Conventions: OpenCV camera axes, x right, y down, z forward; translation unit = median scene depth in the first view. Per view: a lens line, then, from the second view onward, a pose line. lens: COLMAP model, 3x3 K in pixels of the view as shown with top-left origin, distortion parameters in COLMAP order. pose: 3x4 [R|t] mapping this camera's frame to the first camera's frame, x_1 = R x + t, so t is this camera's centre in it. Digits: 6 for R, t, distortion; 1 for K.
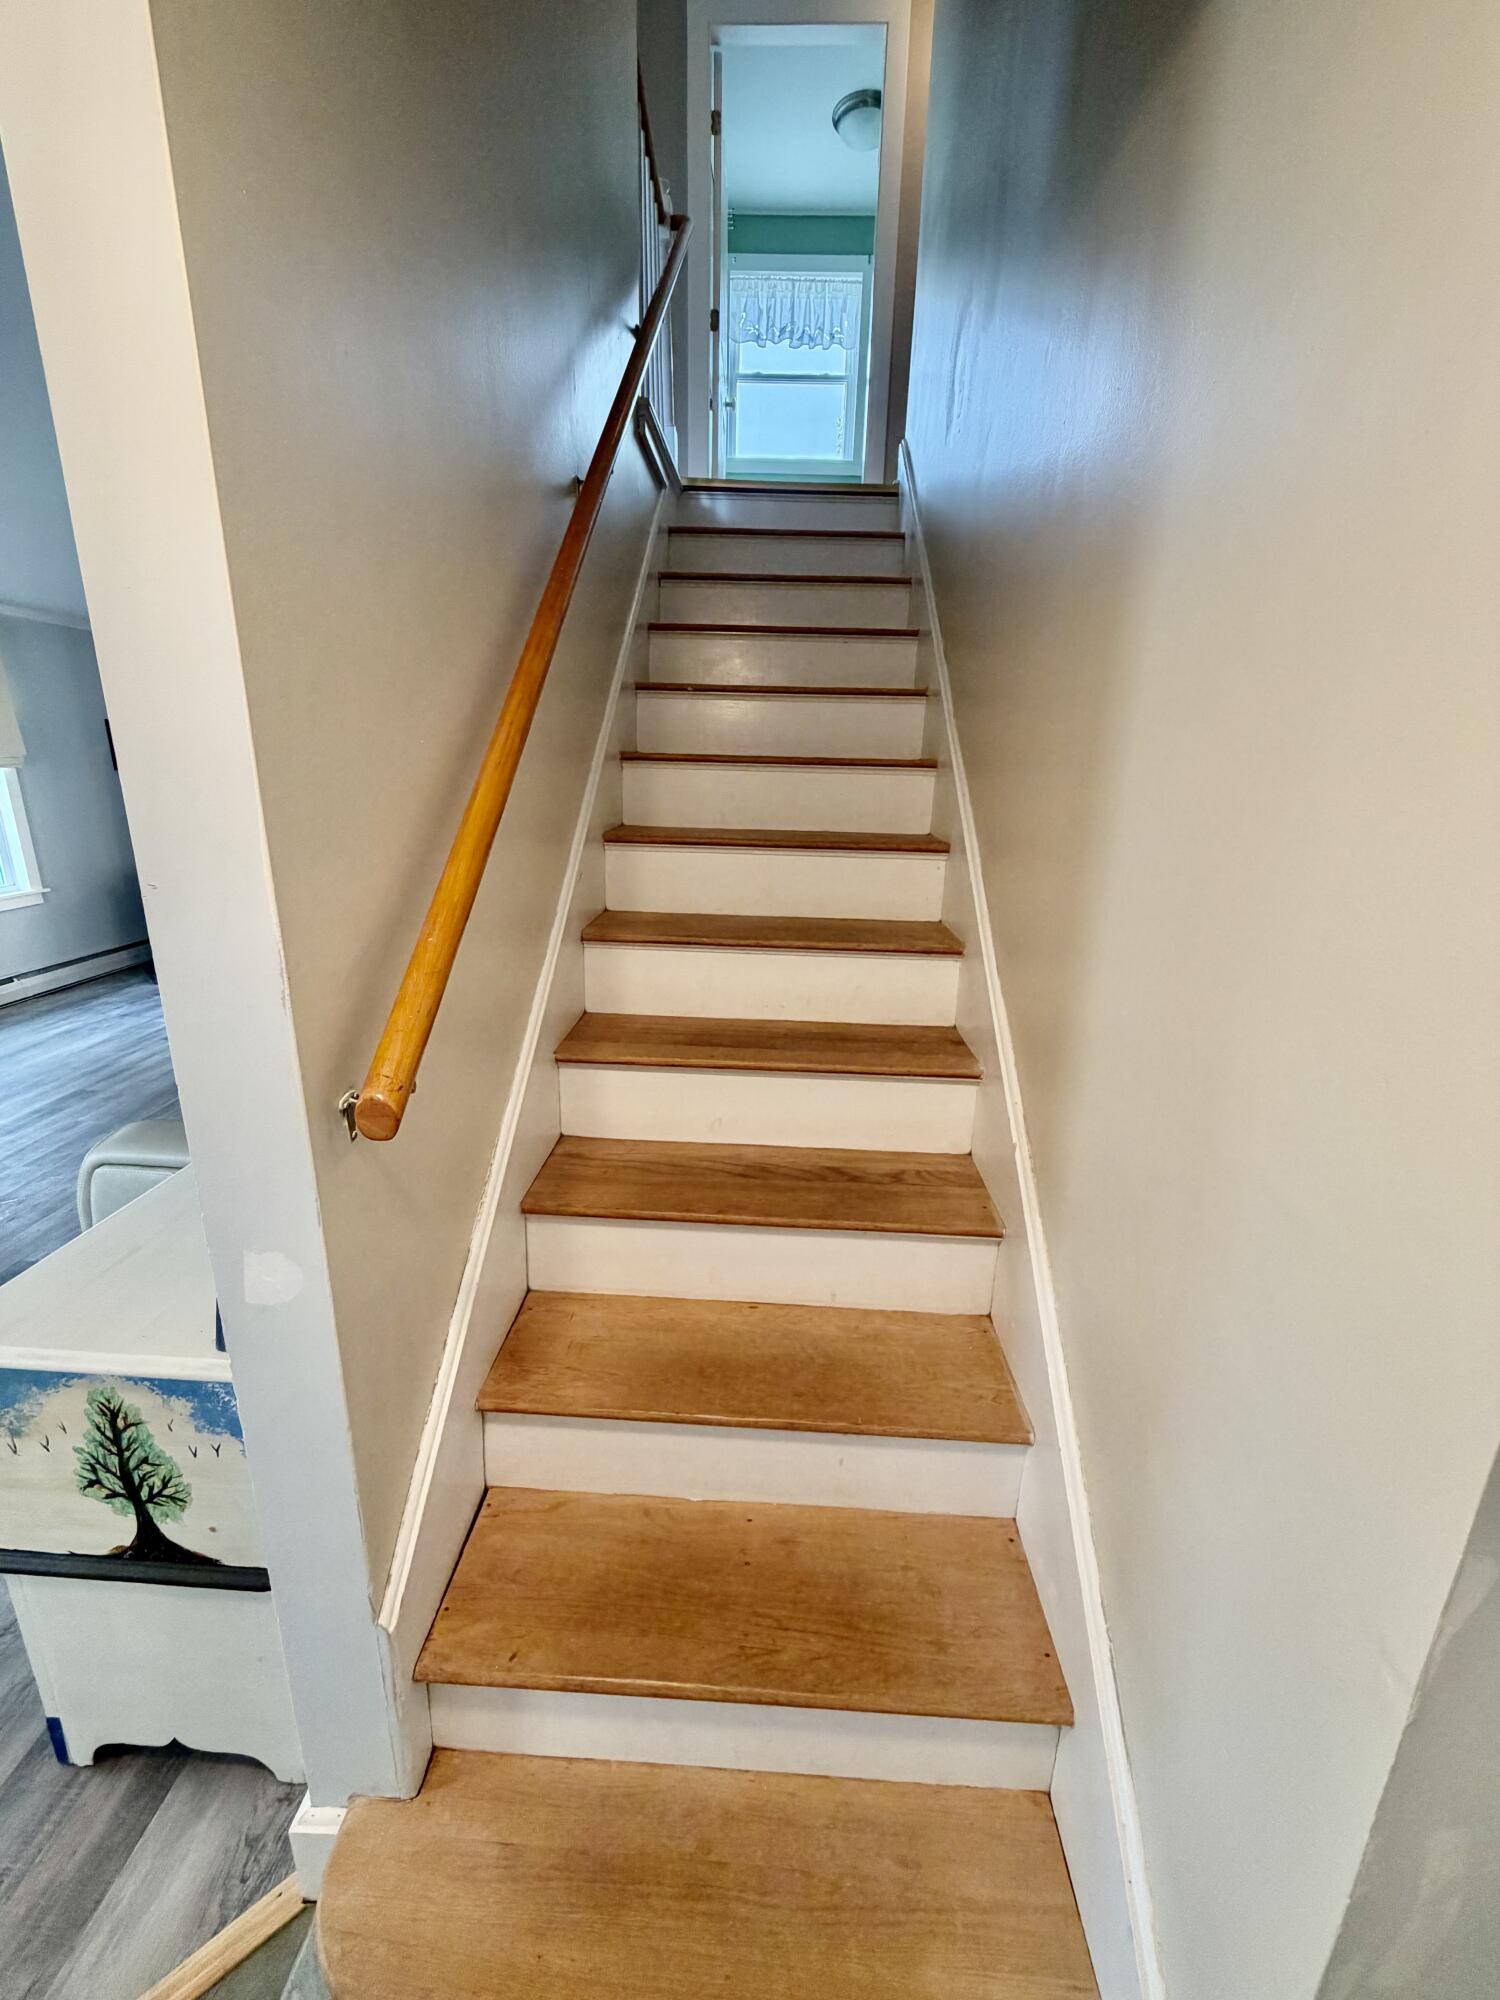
lens RADIAL K [[798.1, 0, 748.5], [0, 798.1, 996.1], [0, 0, 1]] dist [0.000336, 0.000294]
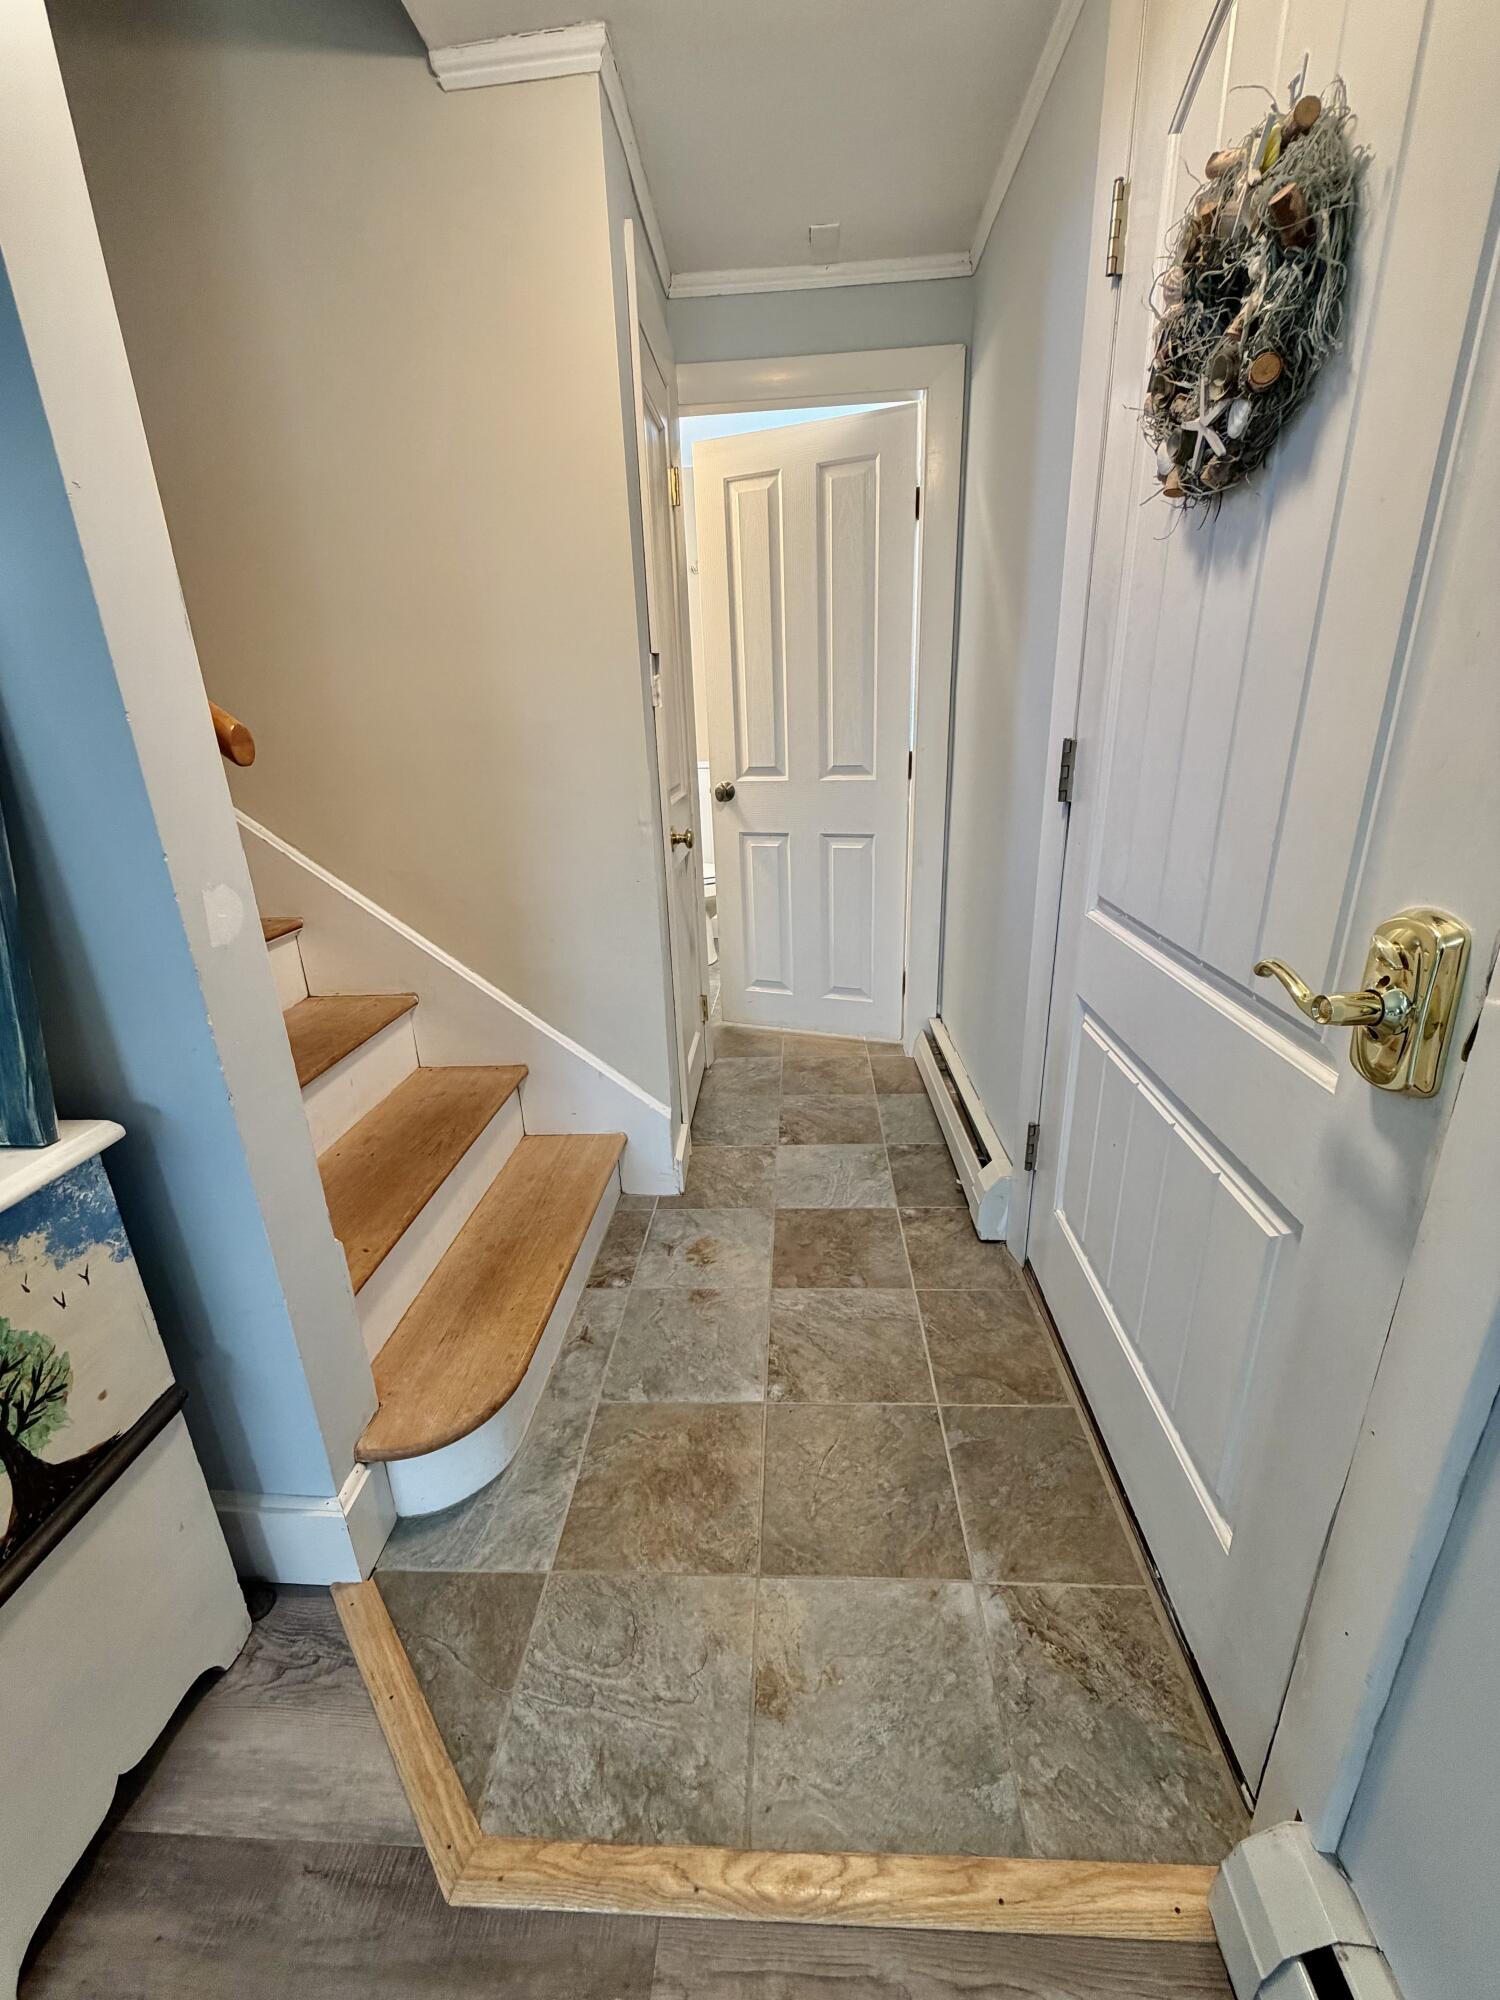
lens RADIAL K [[798.1, 0, 734.4], [0, 798.1, 992.9], [0, 0, 1]] dist [0.000336, 0.000294]
pose [[0.039342, -0.356357, 0.933521, -1.267932], [0.309436, 0.892664, 0.327719, 0.243267], [-0.950106, 0.275972, 0.145389, 0.170463]]
